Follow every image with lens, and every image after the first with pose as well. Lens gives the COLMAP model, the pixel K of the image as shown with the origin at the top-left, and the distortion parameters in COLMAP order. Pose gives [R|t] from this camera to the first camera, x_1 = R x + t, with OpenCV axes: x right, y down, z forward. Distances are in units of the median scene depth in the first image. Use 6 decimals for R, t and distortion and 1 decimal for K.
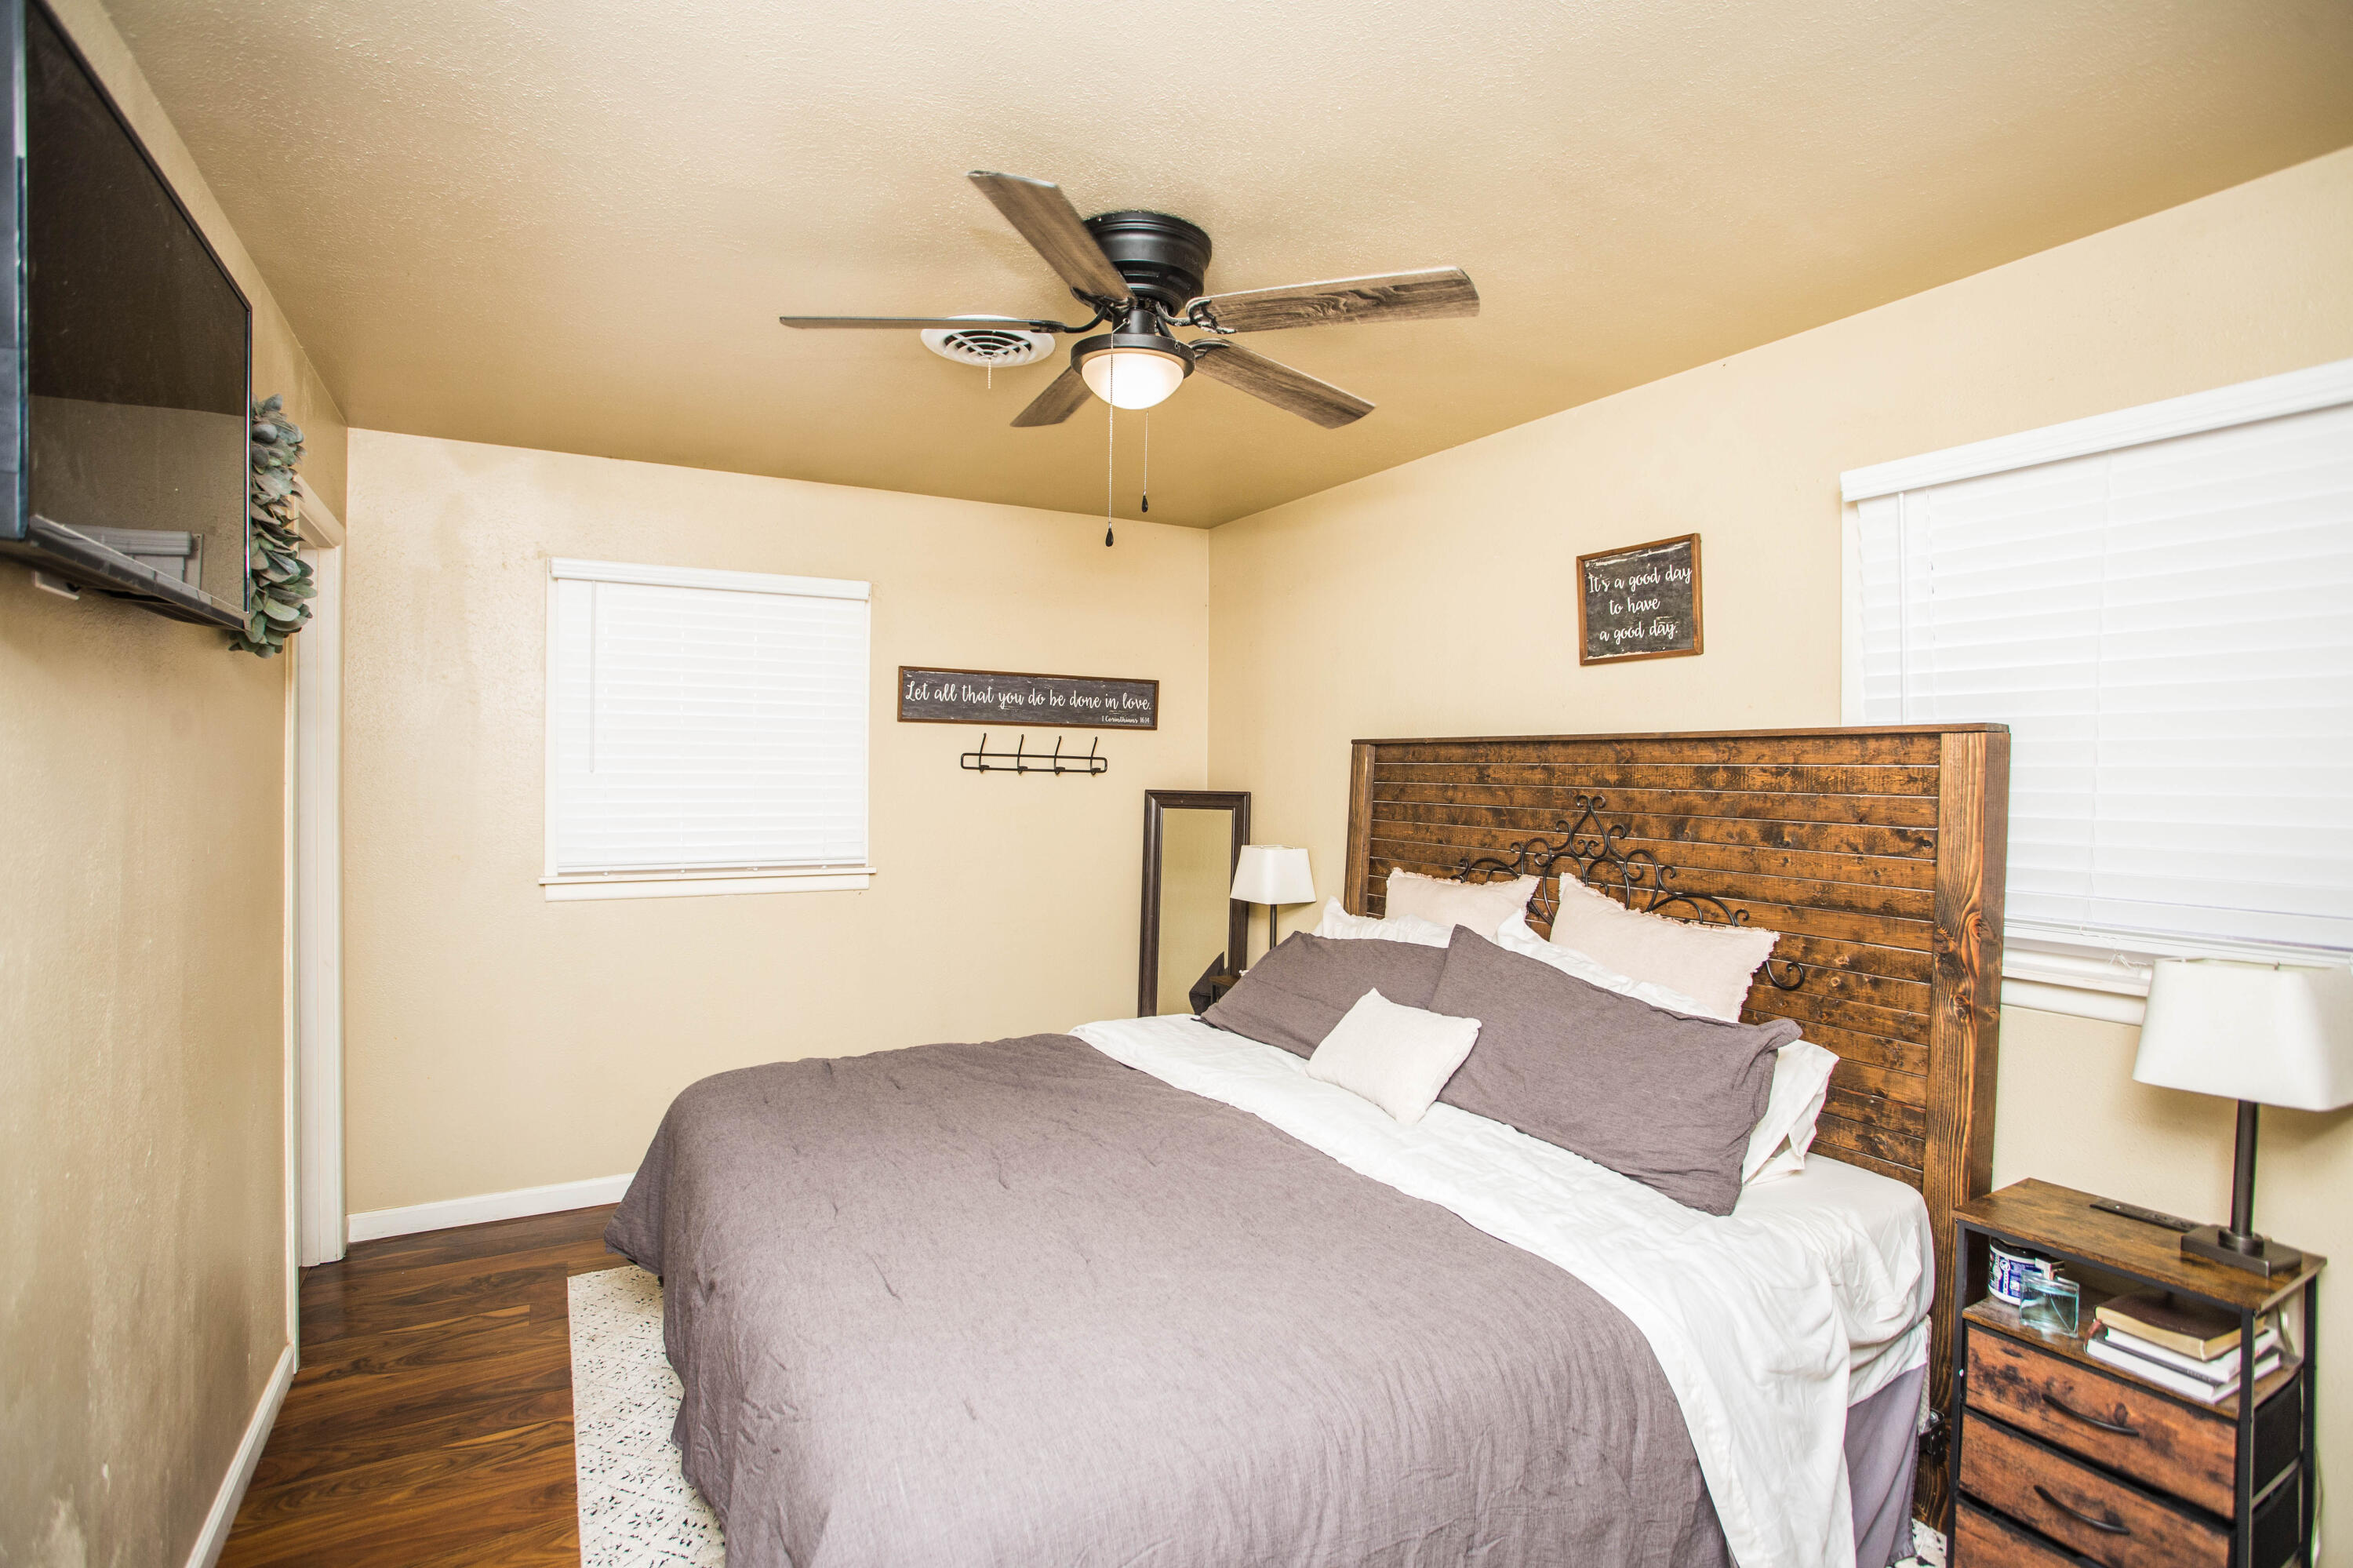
lens RADIAL K [[1116.1, 0, 1125.7], [0, 1116.1, 770.3], [0, 0, 1]] dist [-0.049237, 0.000277]
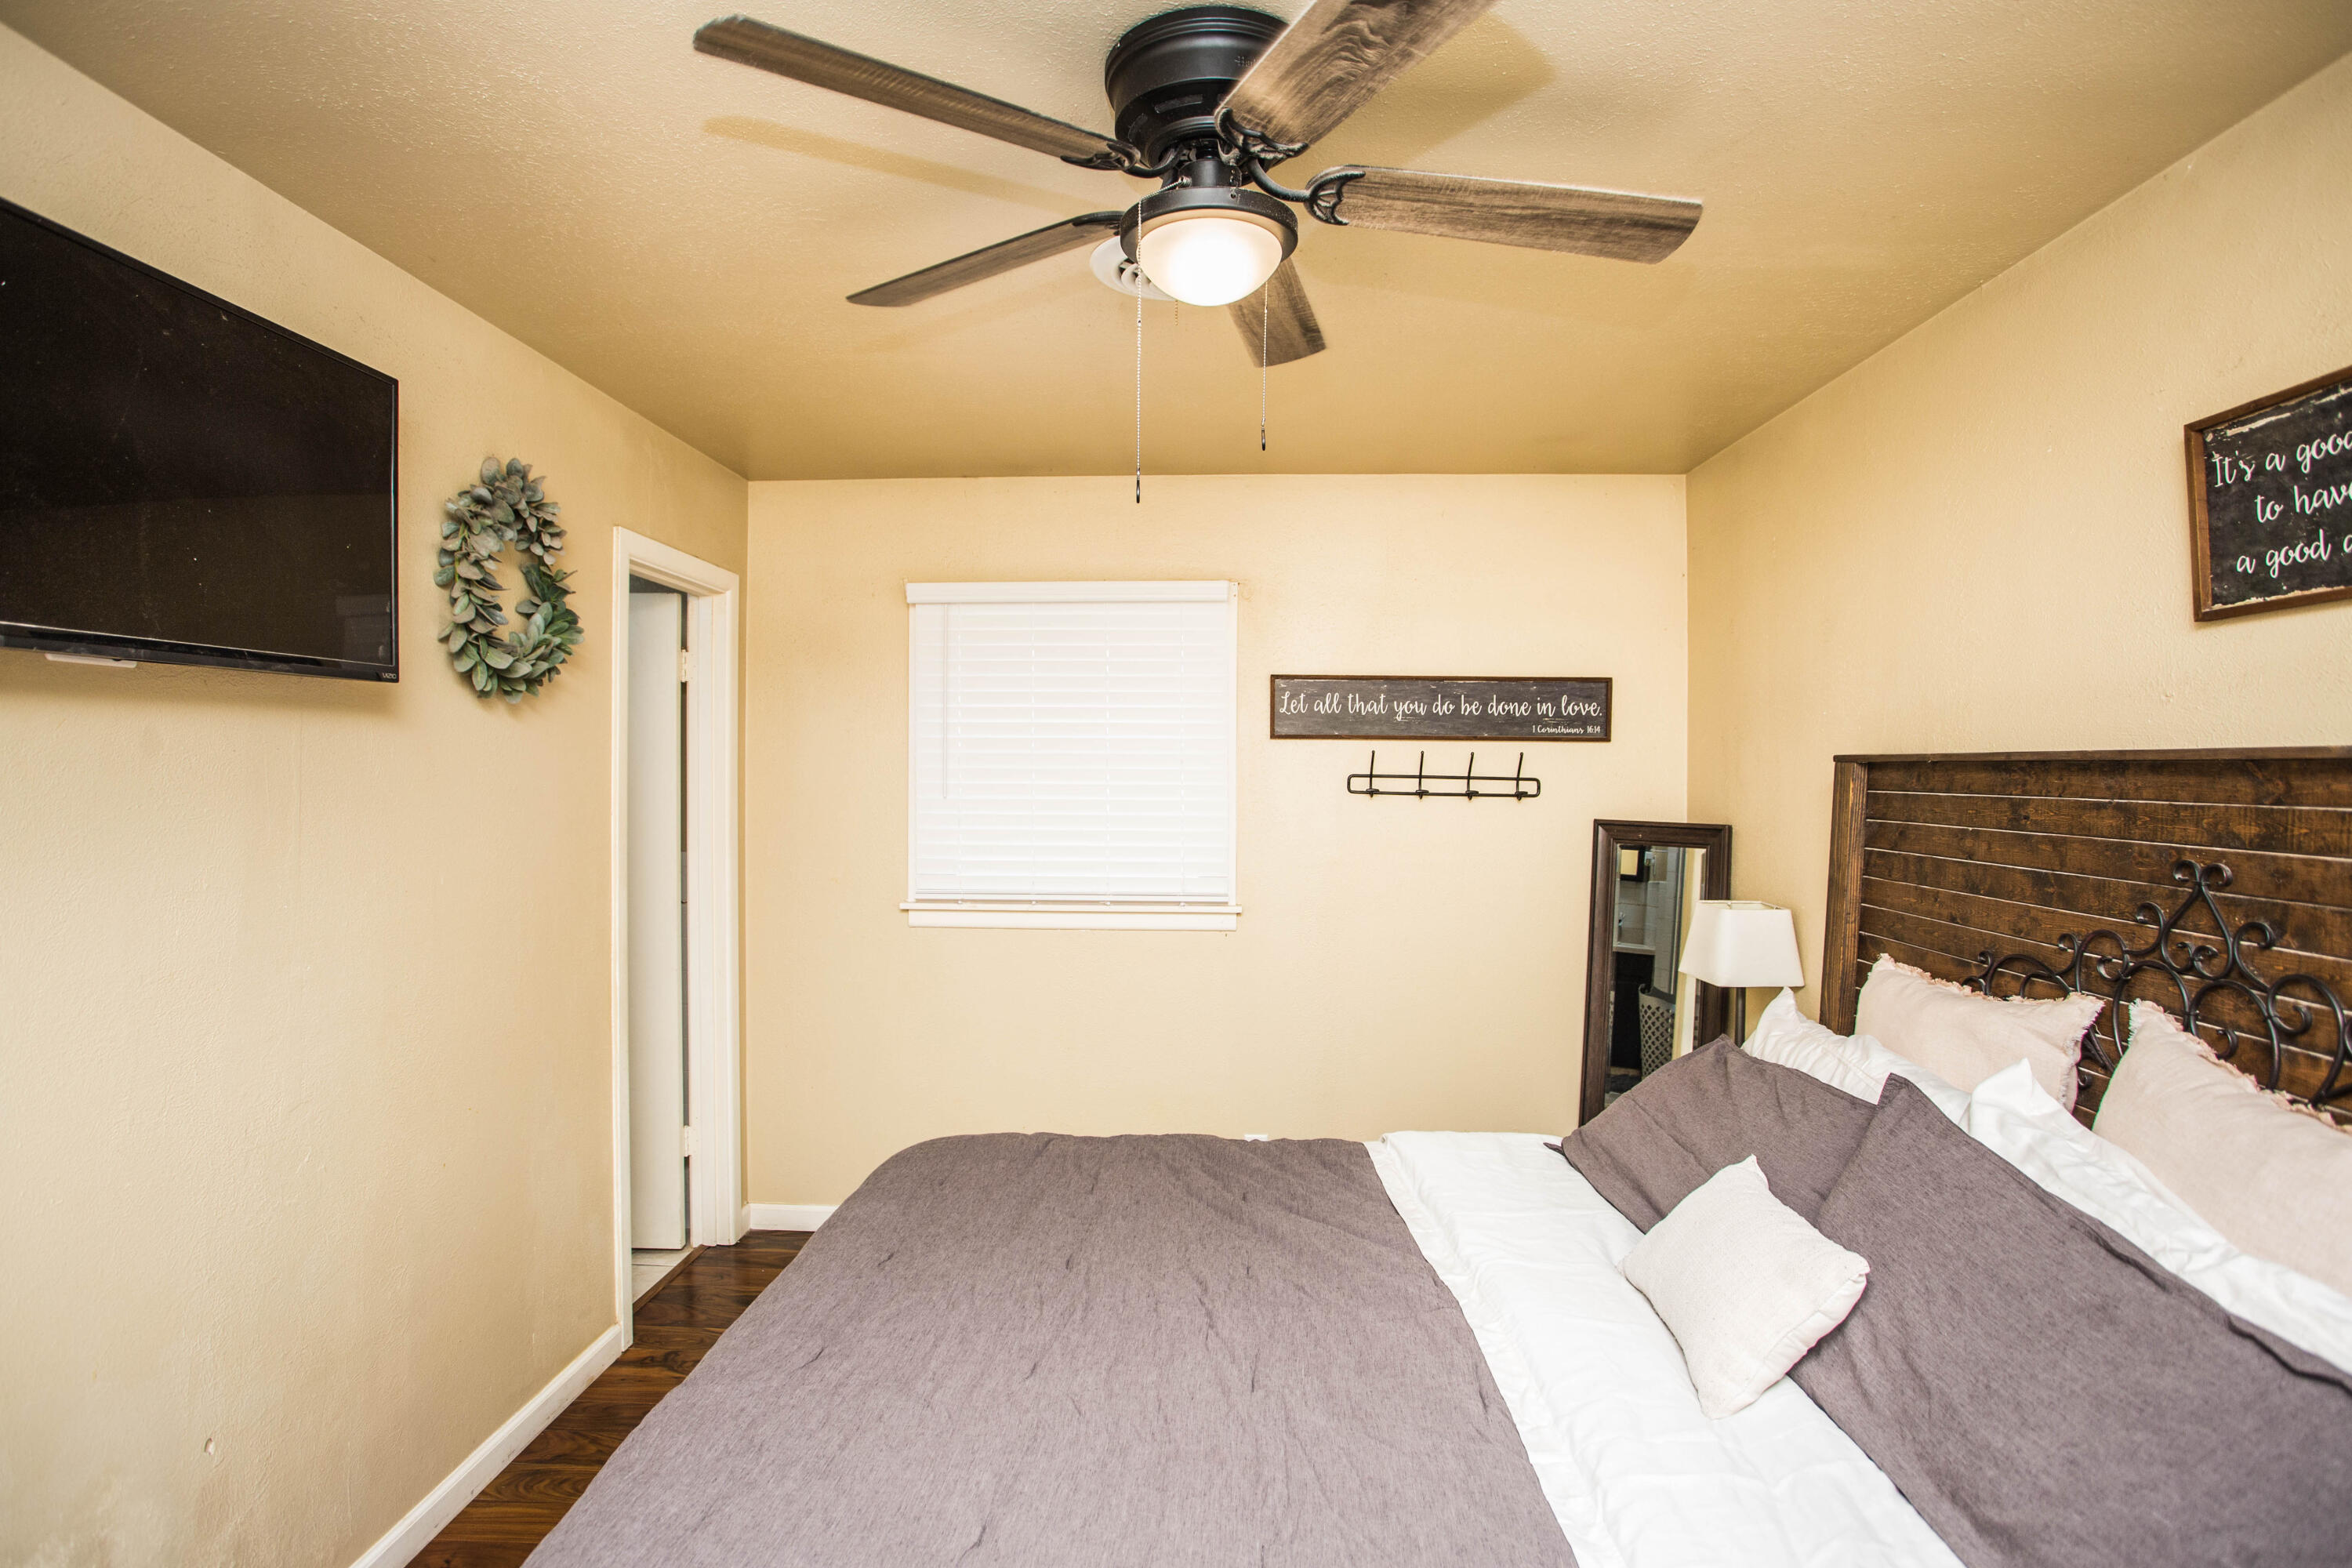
lens RADIAL K [[1134.4, 0, 1170.5], [0, 1134.4, 778.3], [0, 0, 1]] dist [-0.077513, 0.031637]
pose [[0.862455, -0.002761, -0.506126, 0.247020], [0.003567, 0.999993, 0.000624, -0.019598], [0.506121, -0.002343, 0.862459, 0.279659]]
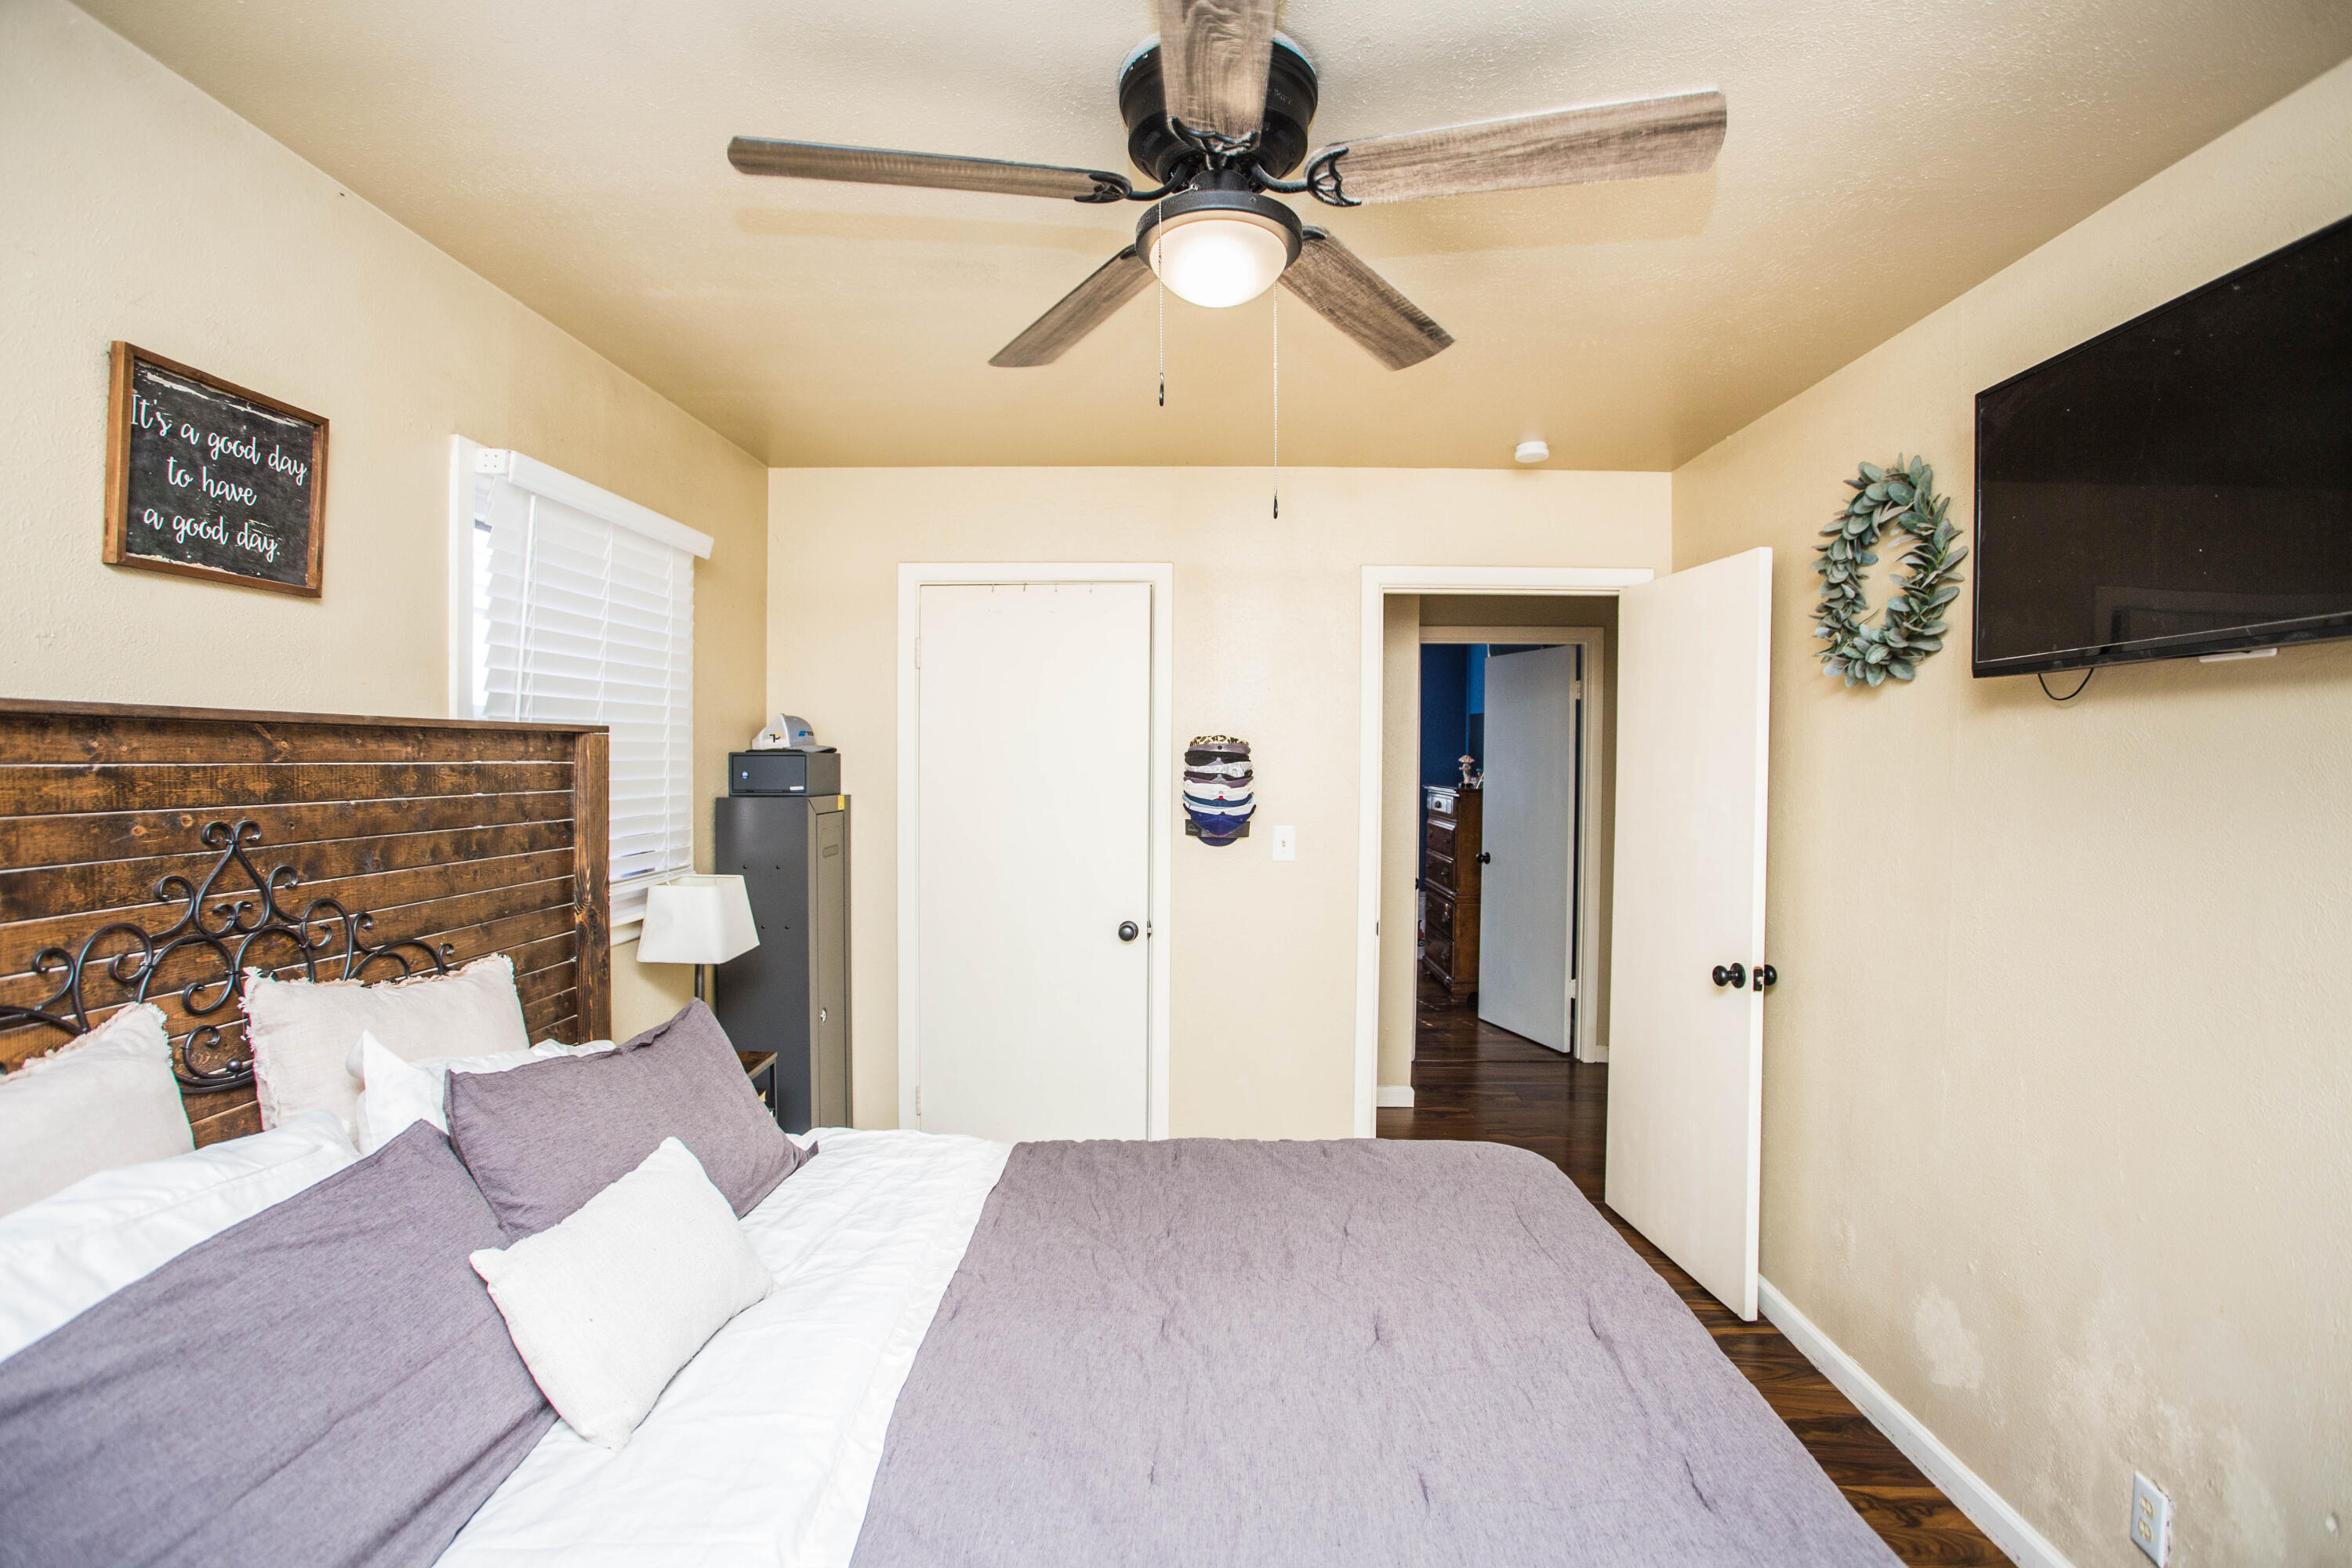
lens RADIAL K [[1134.4, 0, 1170.5], [0, 1134.4, 778.3], [0, 0, 1]] dist [-0.077513, 0.031637]
pose [[-0.870789, -0.027406, 0.490893, -0.241424], [-0.016016, 0.999496, 0.027392, -0.020086], [-0.491396, 0.015991, -0.870789, 1.205246]]
